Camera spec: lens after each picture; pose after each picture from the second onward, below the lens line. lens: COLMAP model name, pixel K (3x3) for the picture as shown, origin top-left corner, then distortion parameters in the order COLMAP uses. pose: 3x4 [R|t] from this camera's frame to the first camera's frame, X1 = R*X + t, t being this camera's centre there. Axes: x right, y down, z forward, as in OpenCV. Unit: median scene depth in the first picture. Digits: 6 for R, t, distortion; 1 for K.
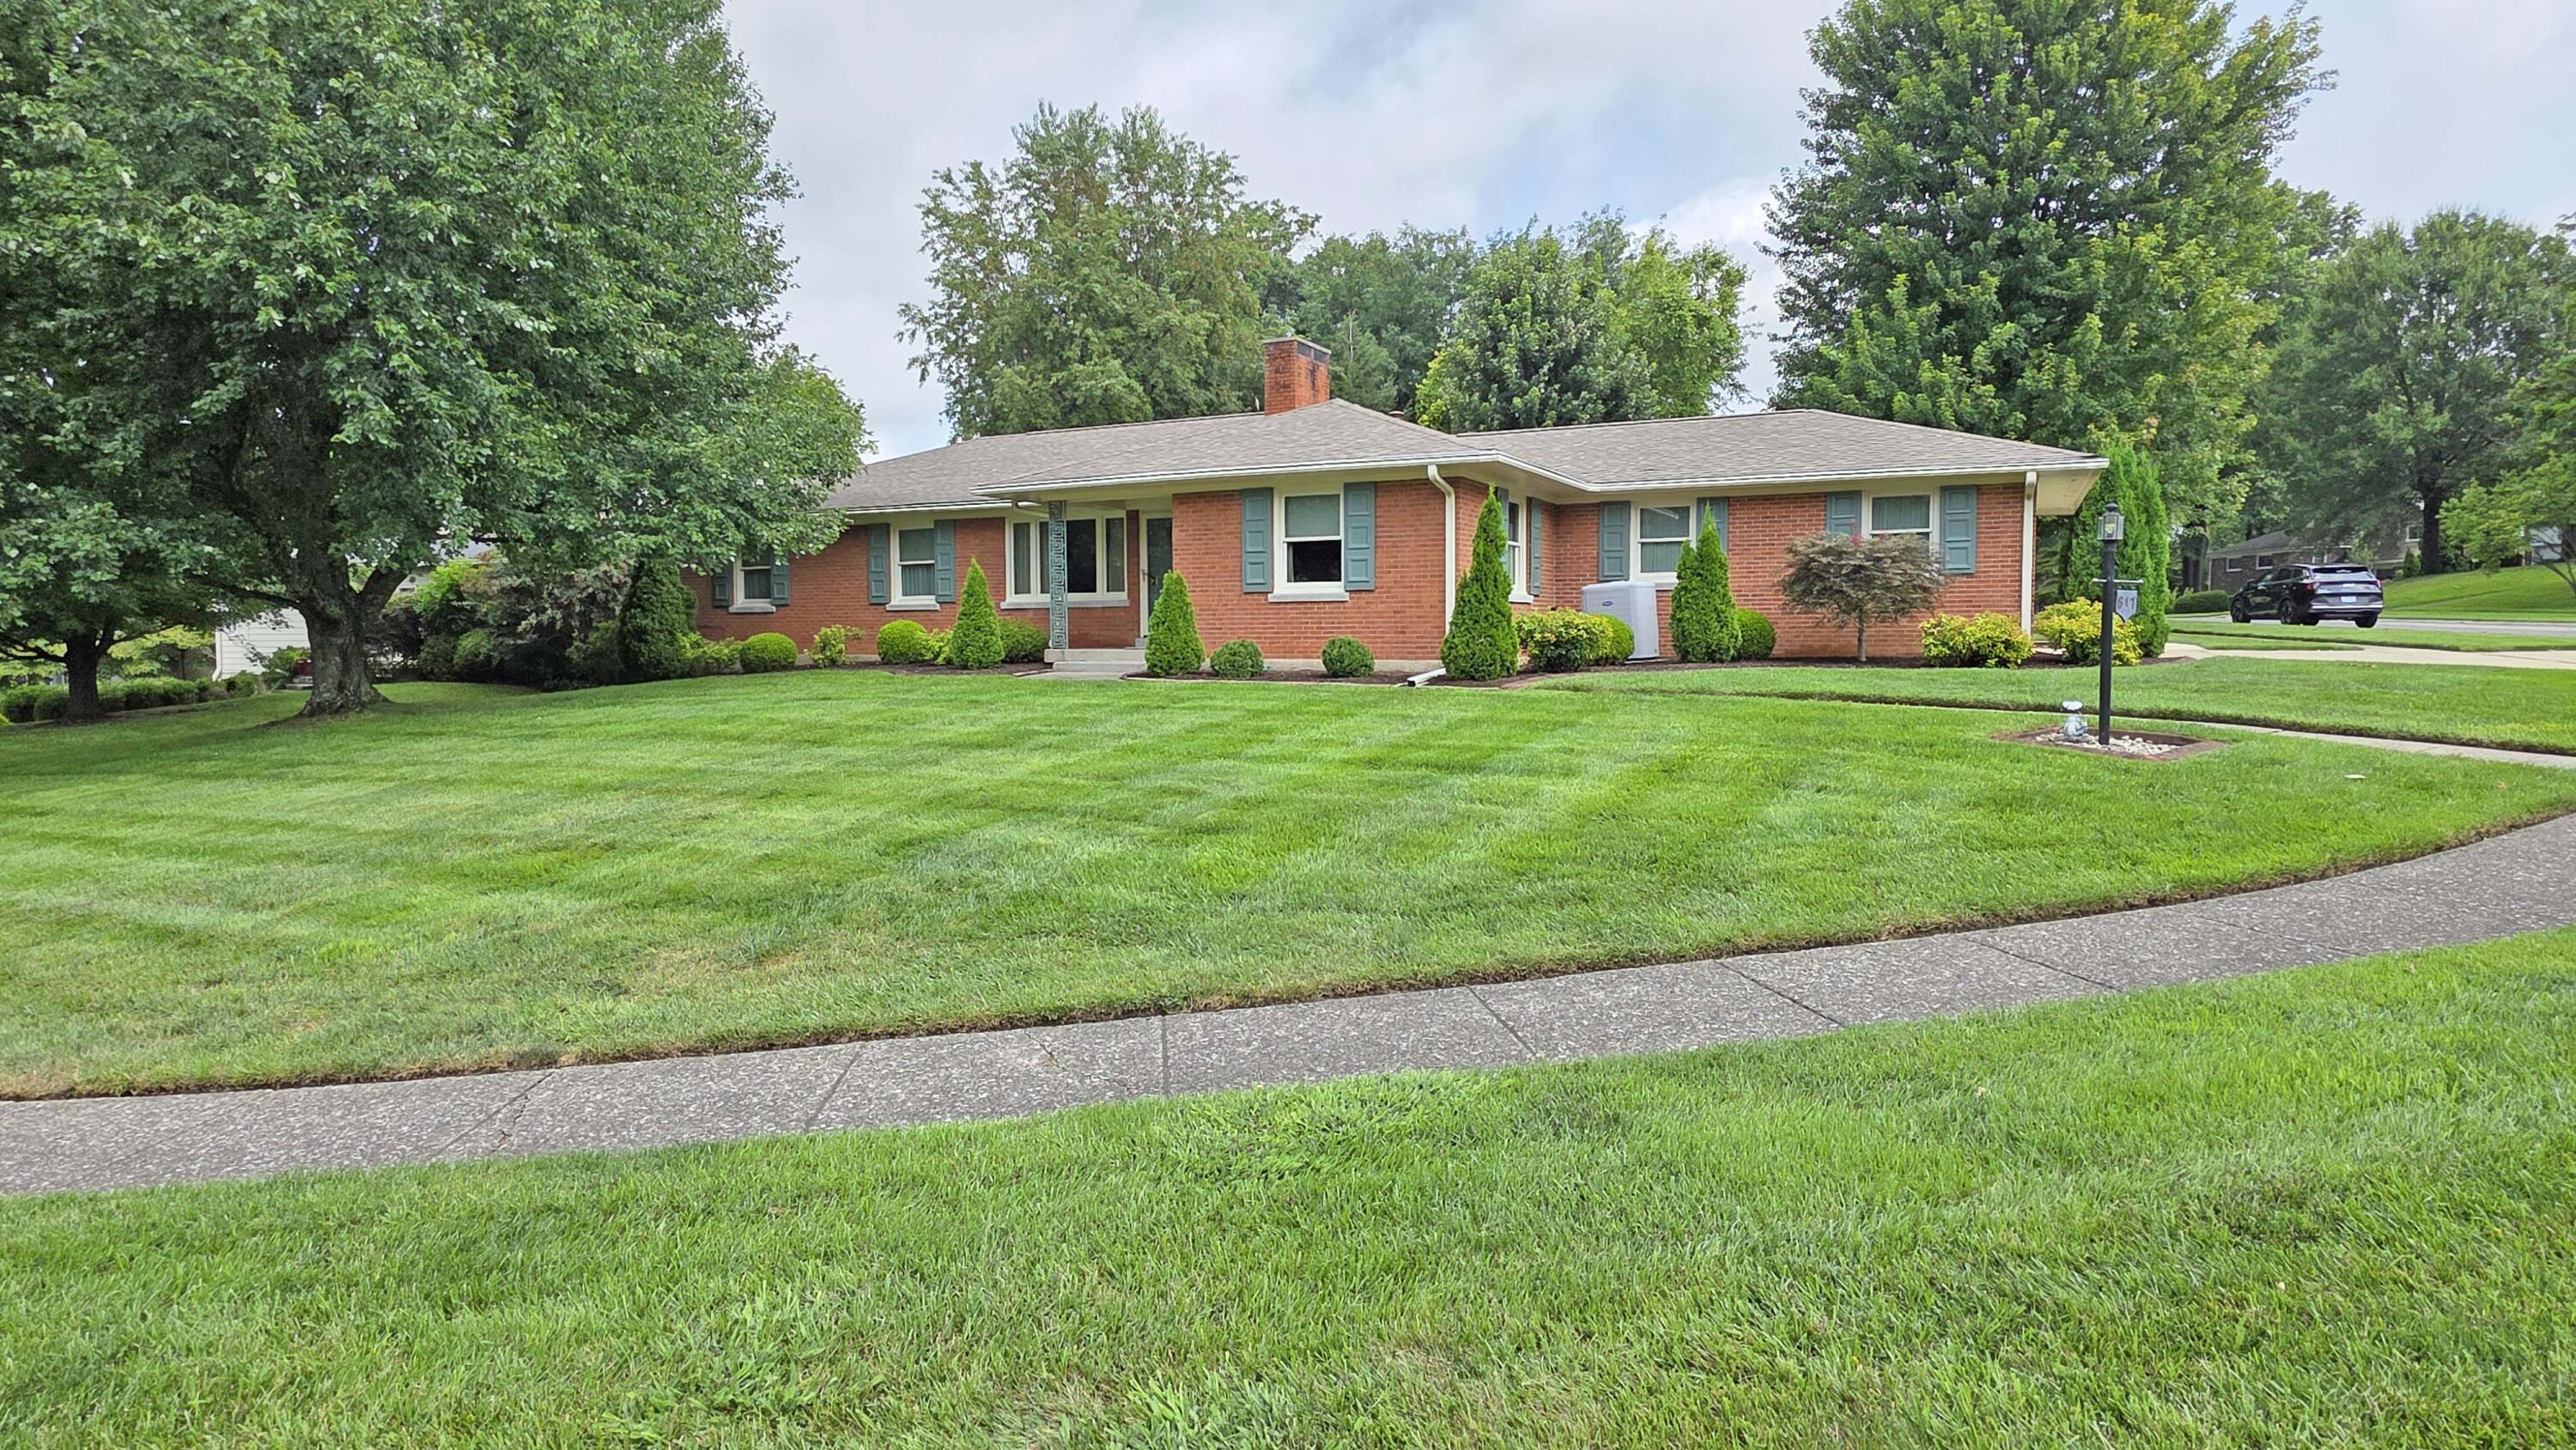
lens RADIAL K [[1346.6, 0, 1287.0], [0, 1346.6, 709.9], [0, 0, 1]] dist [0.001763, 0.002975]
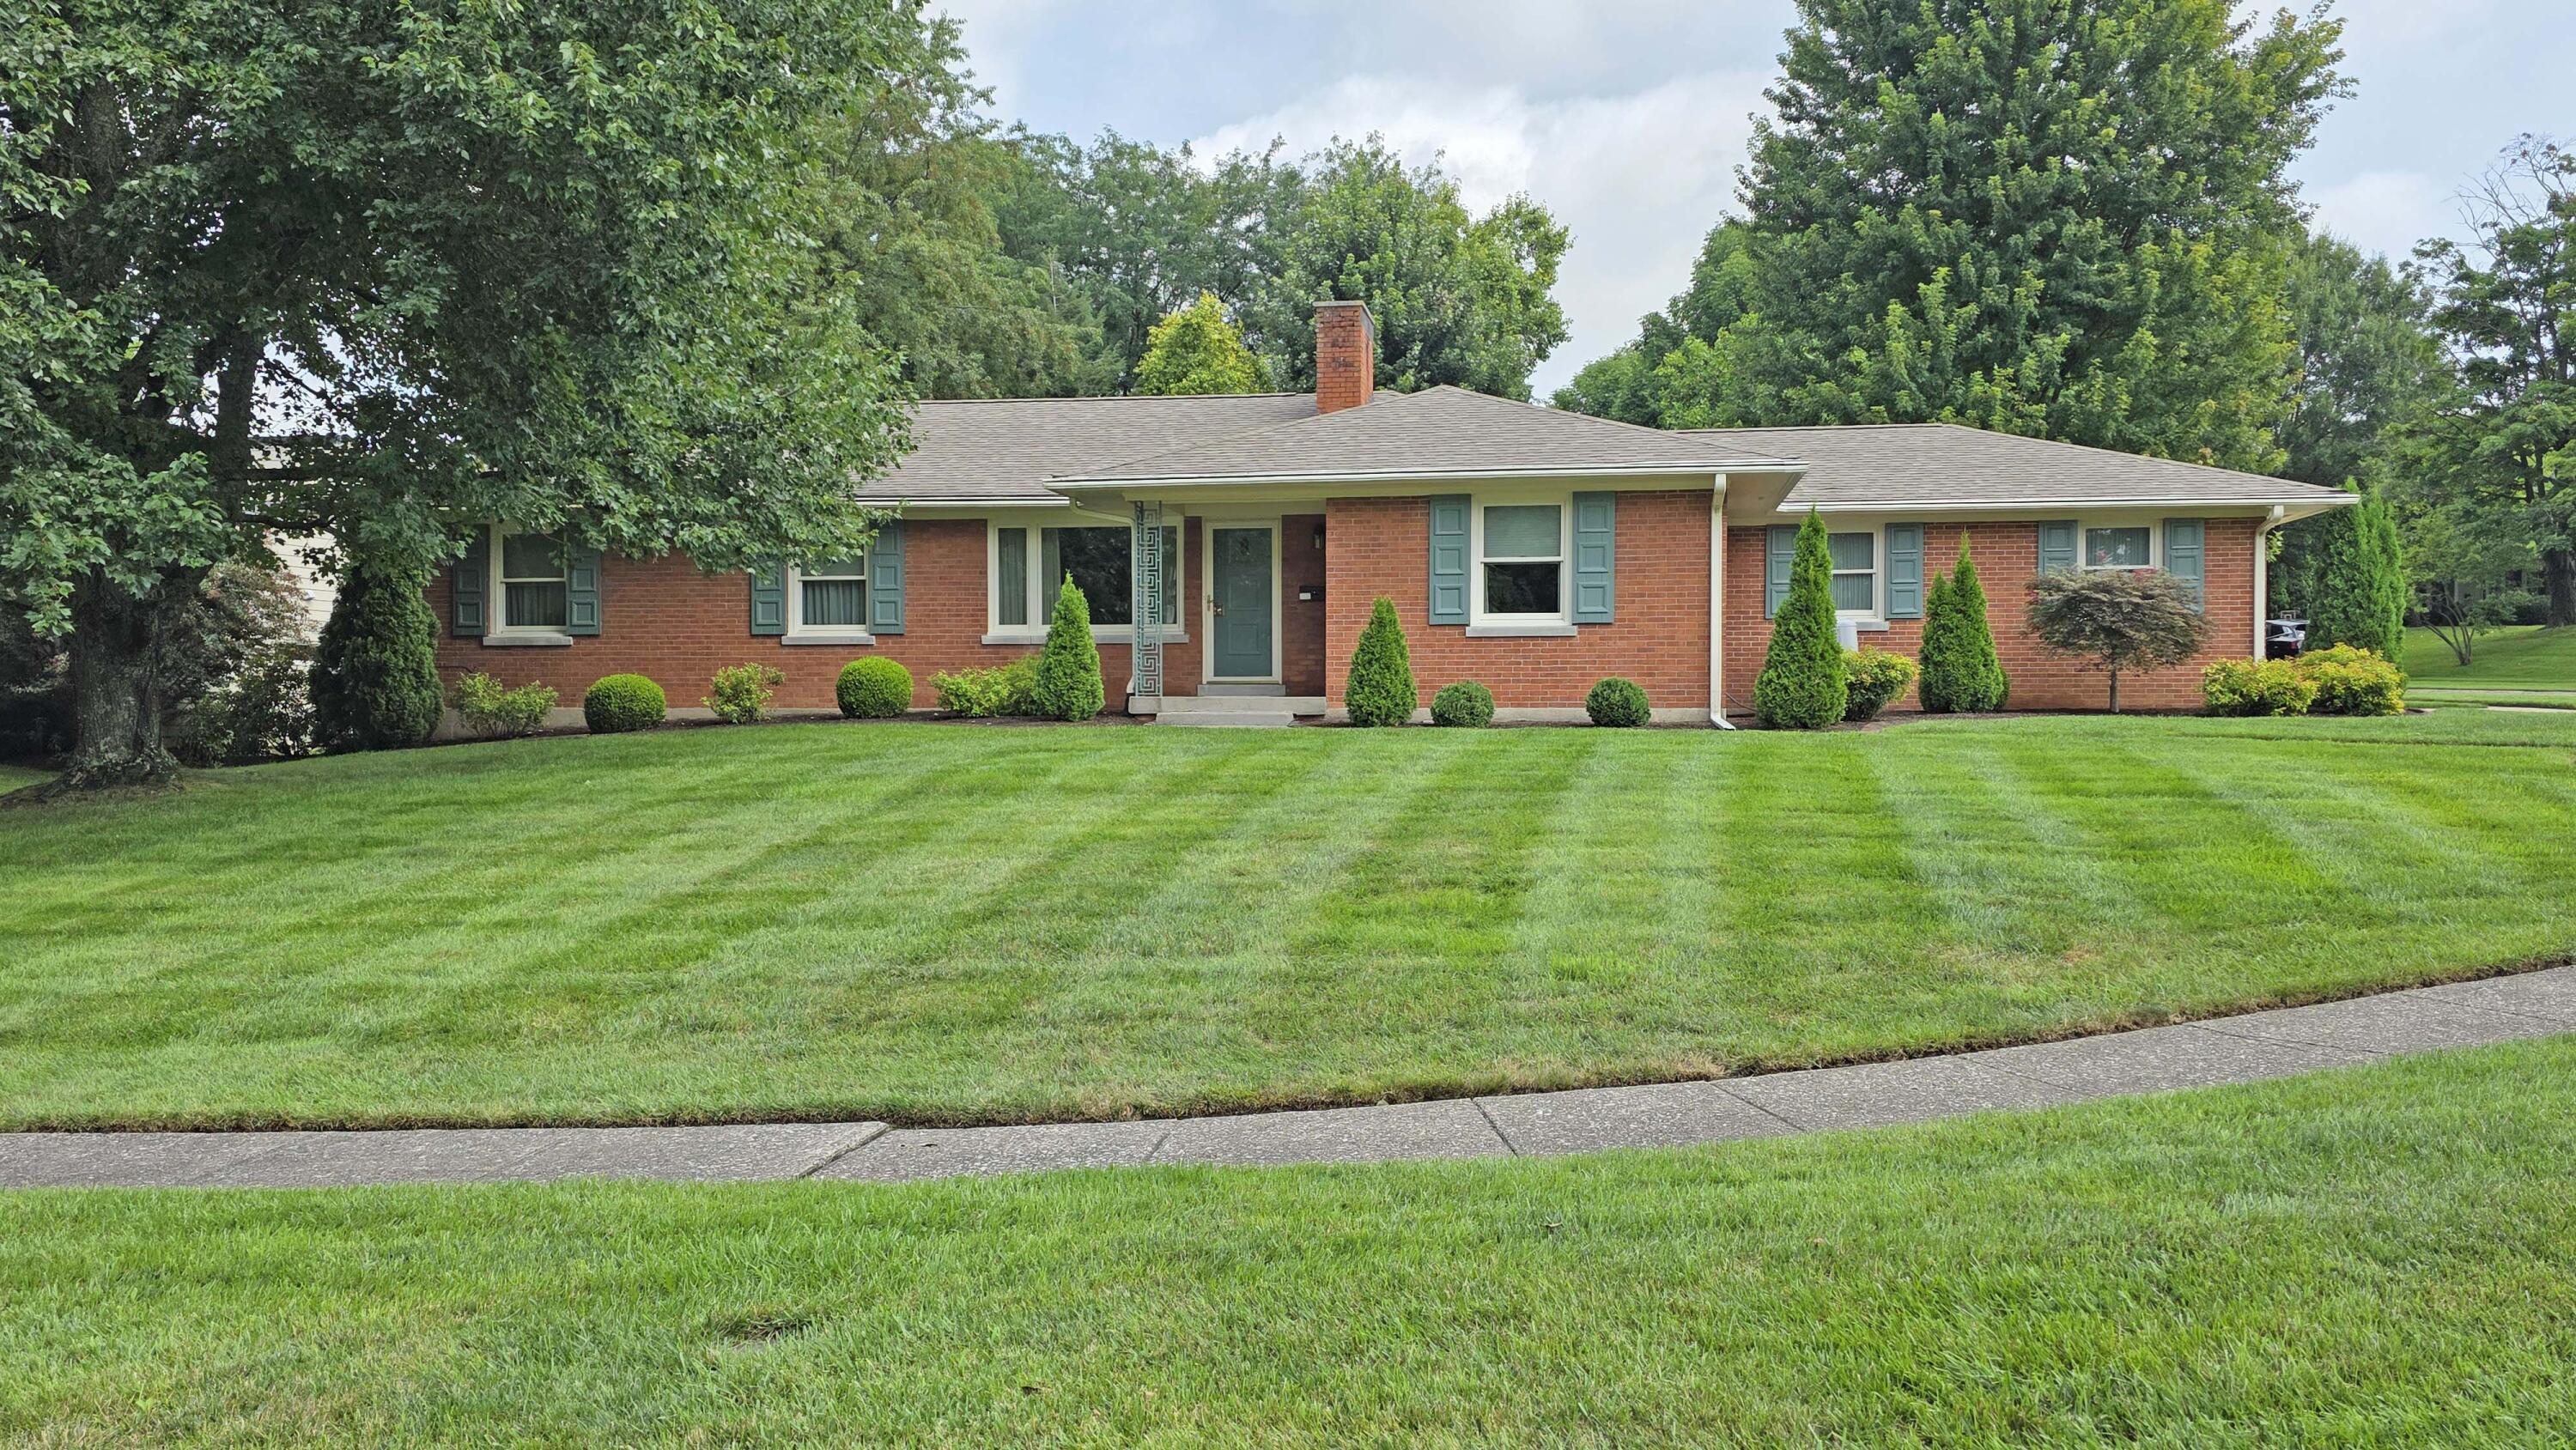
lens RADIAL K [[1967.1, 0, 1287.7], [0, 1967.1, 746.6], [0, 0, 1]] dist [0.062269, -0.021517]
pose [[0.953181, -0.000994, 0.302399, -0.378879], [0.012755, 0.999237, -0.036920, 0.021770], [-0.302131, 0.039049, 0.952466, -0.063442]]
